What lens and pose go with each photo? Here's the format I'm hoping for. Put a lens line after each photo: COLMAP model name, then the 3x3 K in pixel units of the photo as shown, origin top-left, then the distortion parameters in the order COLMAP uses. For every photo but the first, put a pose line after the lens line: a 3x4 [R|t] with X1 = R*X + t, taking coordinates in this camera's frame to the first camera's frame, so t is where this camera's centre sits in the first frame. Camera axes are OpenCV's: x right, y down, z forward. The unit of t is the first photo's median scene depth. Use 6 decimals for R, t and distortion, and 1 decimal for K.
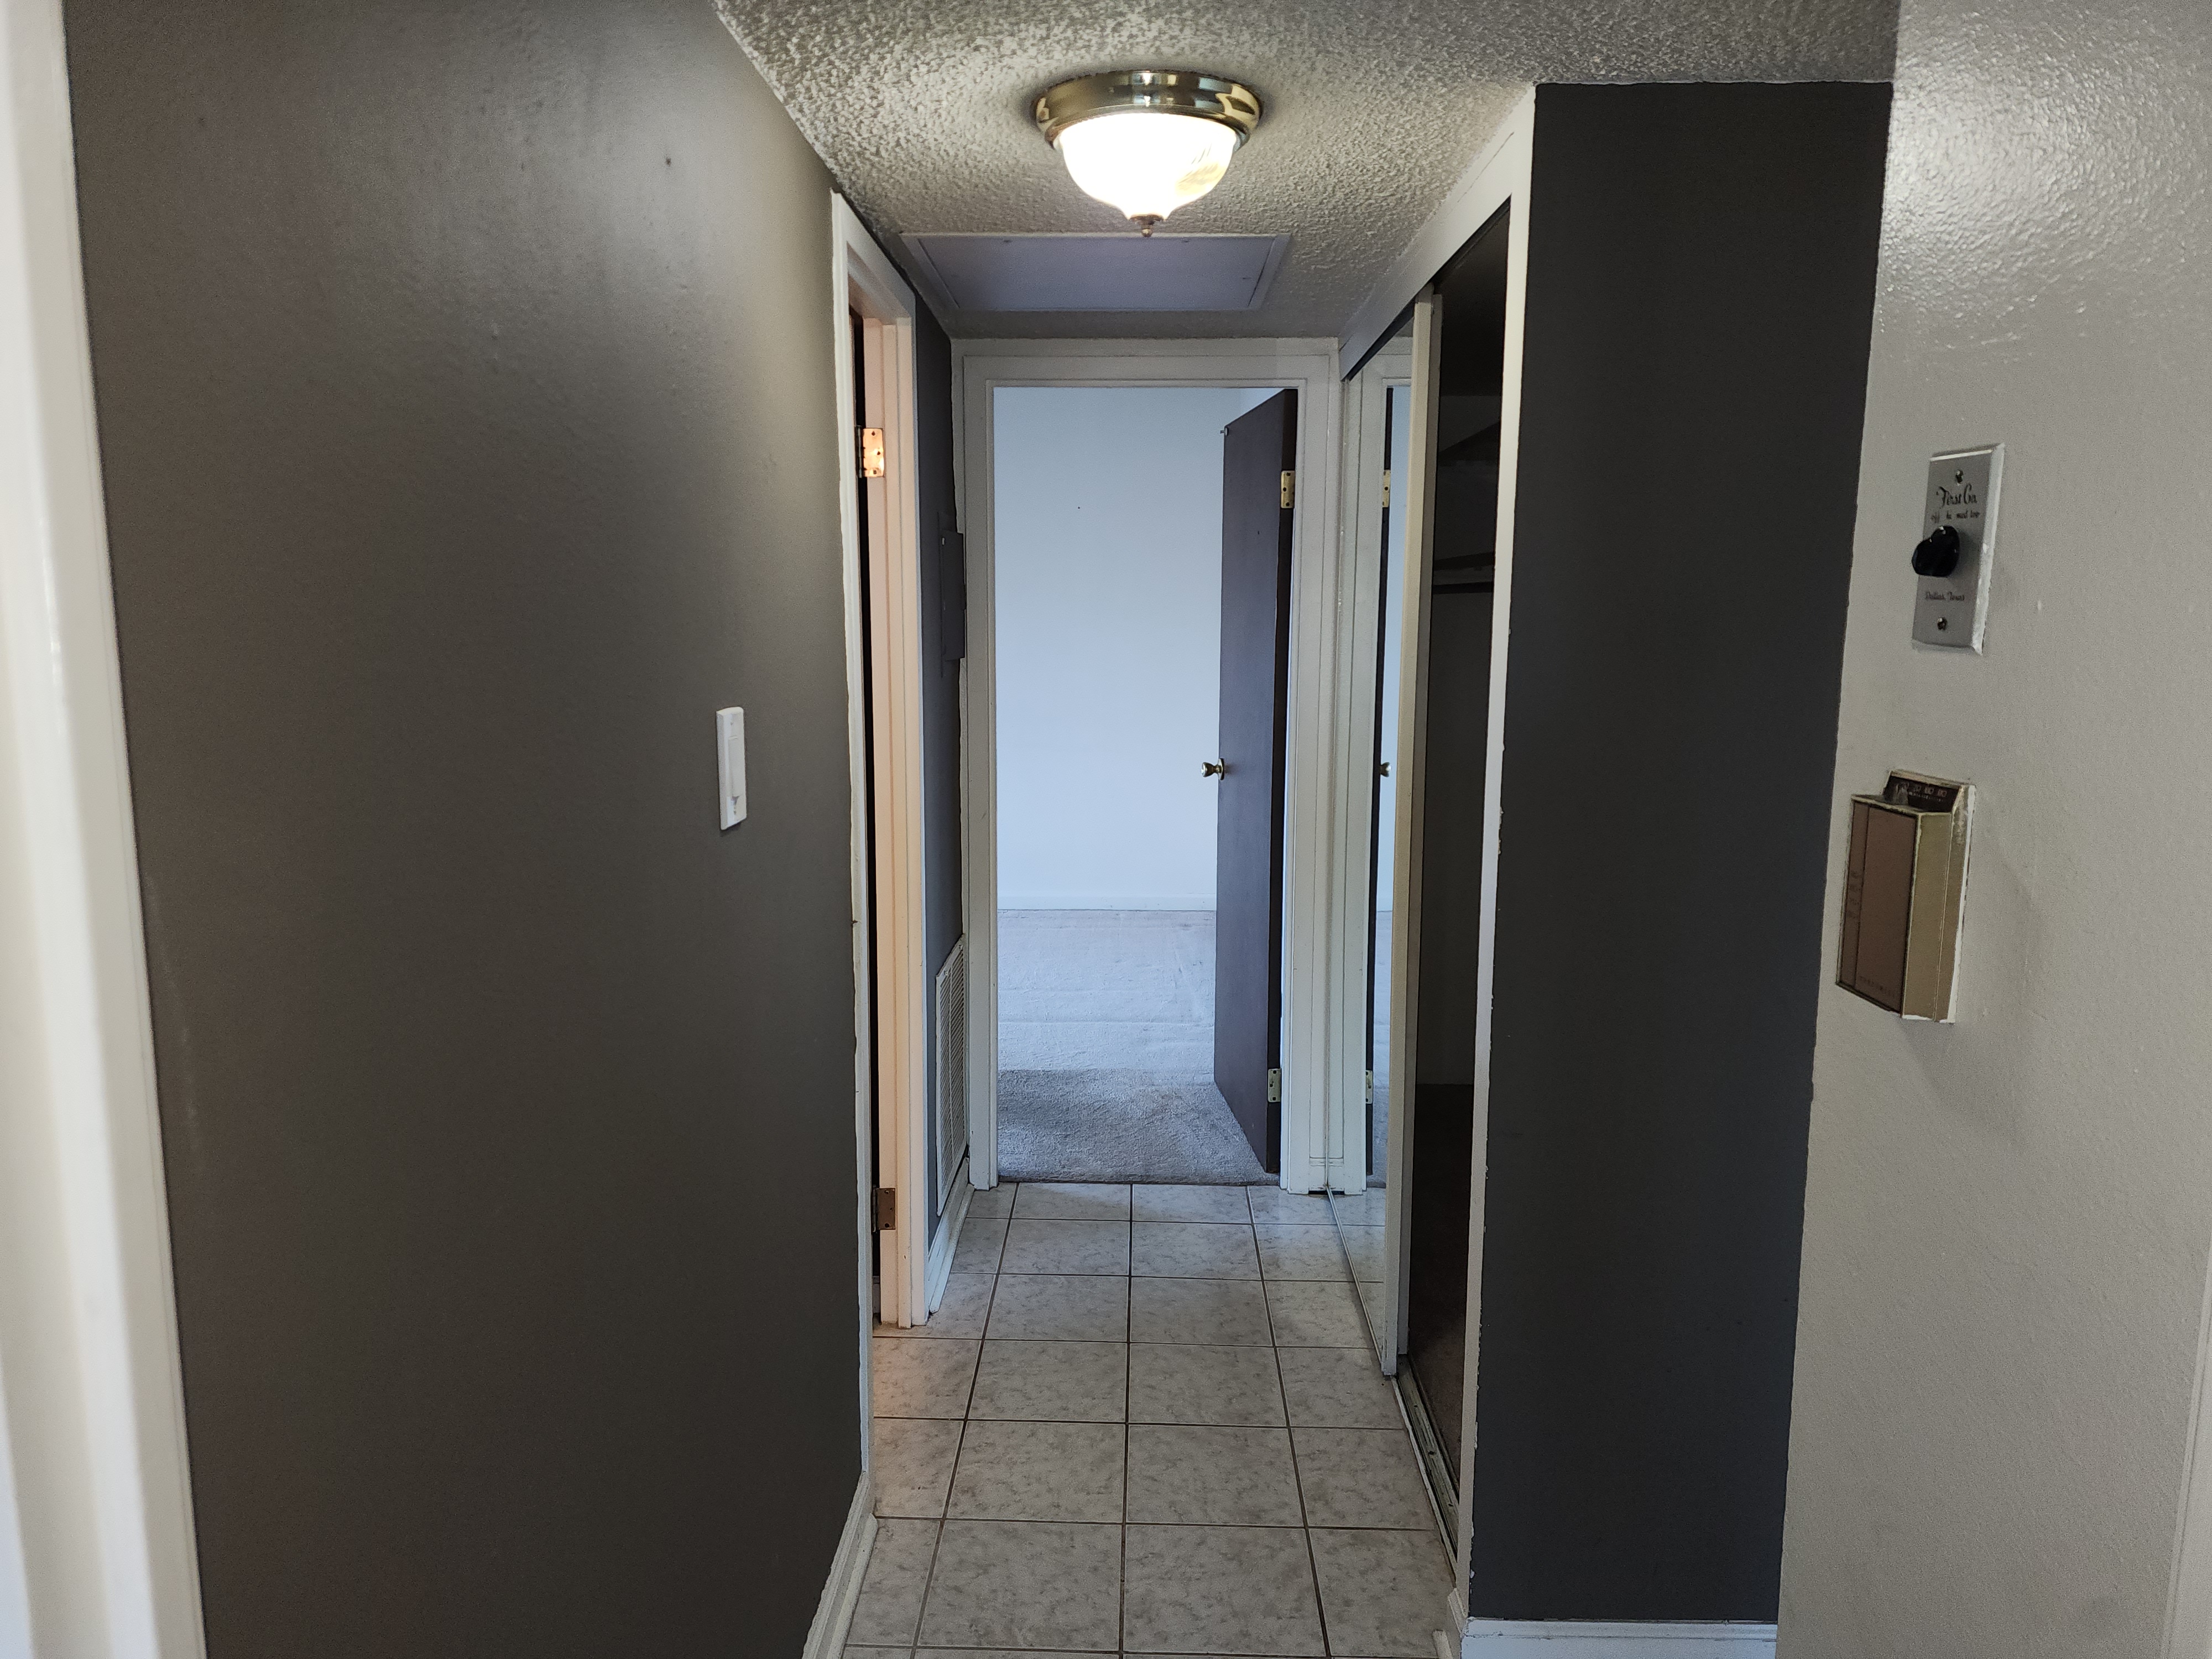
lens RADIAL K [[1464.9, 0, 1115.7], [0, 1464.9, 809.6], [0, 0, 1]] dist [0.099067, -0.086760]
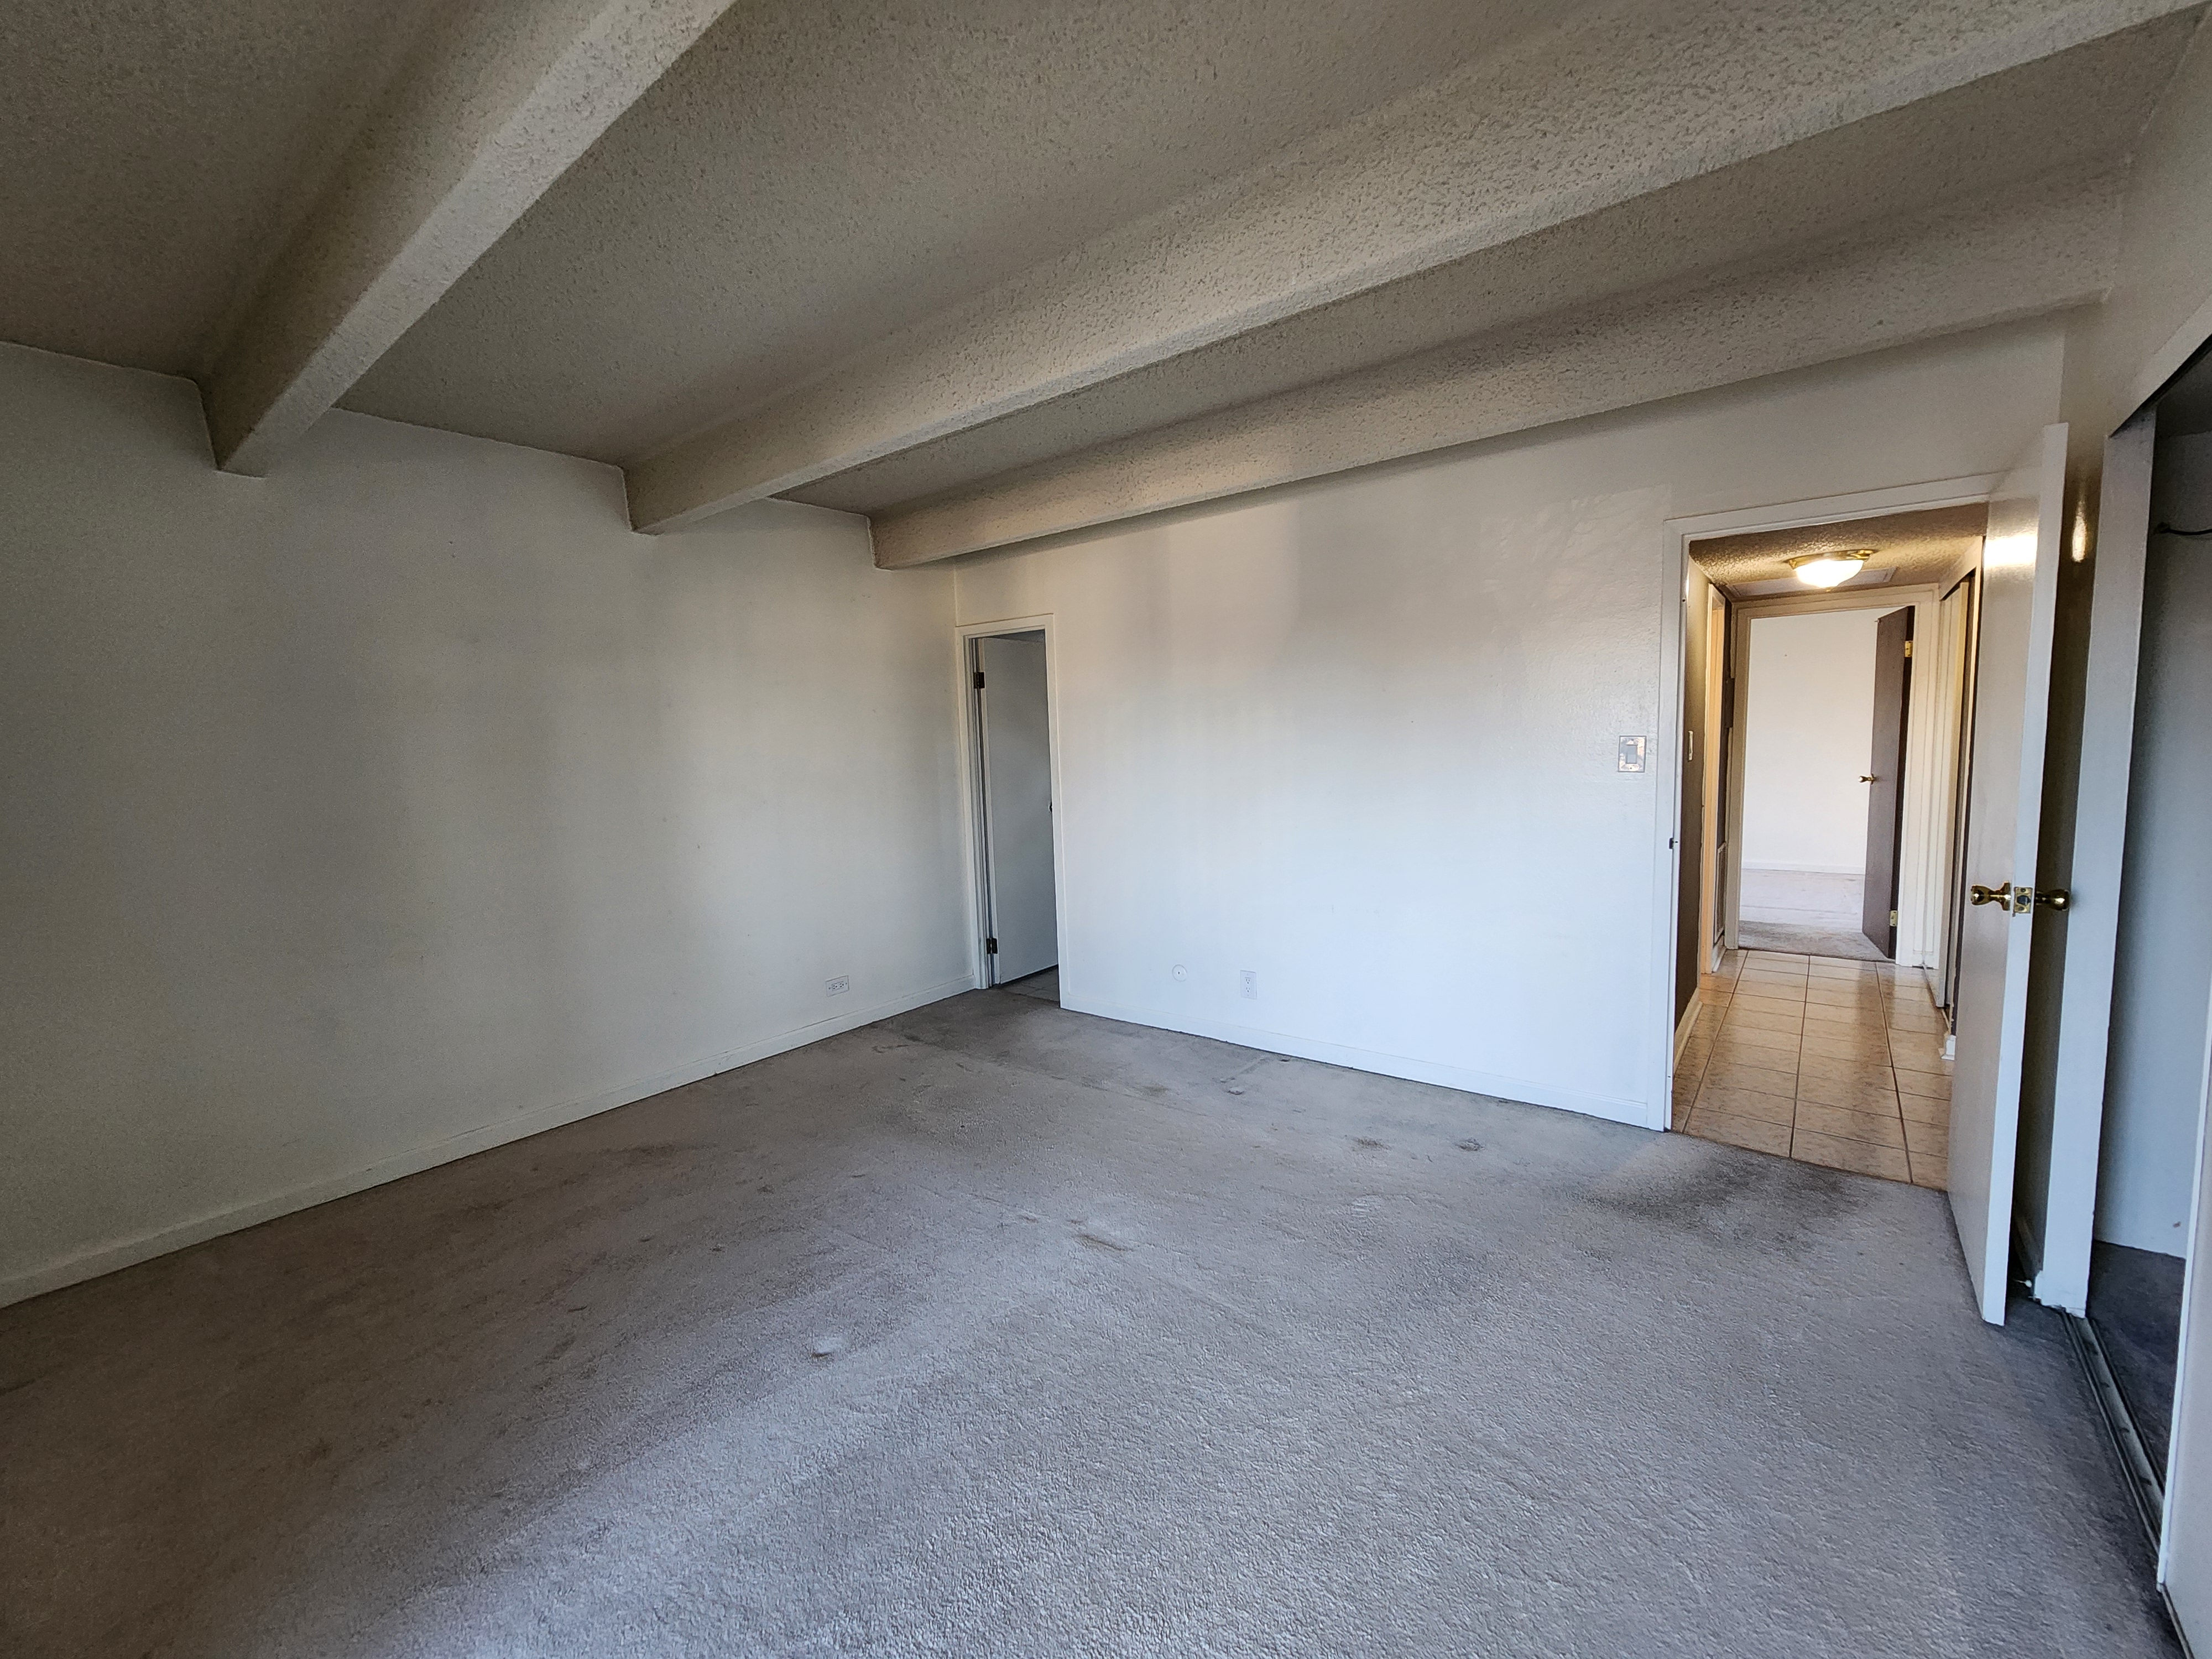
lens RADIAL K [[900.7, 0, 1102.3], [0, 900.7, 826.4], [0, 0, 1]] dist [-0.000098, 0.000967]
pose [[0.790406, 0.028557, -0.611918, -0.007137], [-0.047035, 0.998793, -0.014143, 0.131594], [0.610775, 0.039960, 0.790795, -0.834378]]
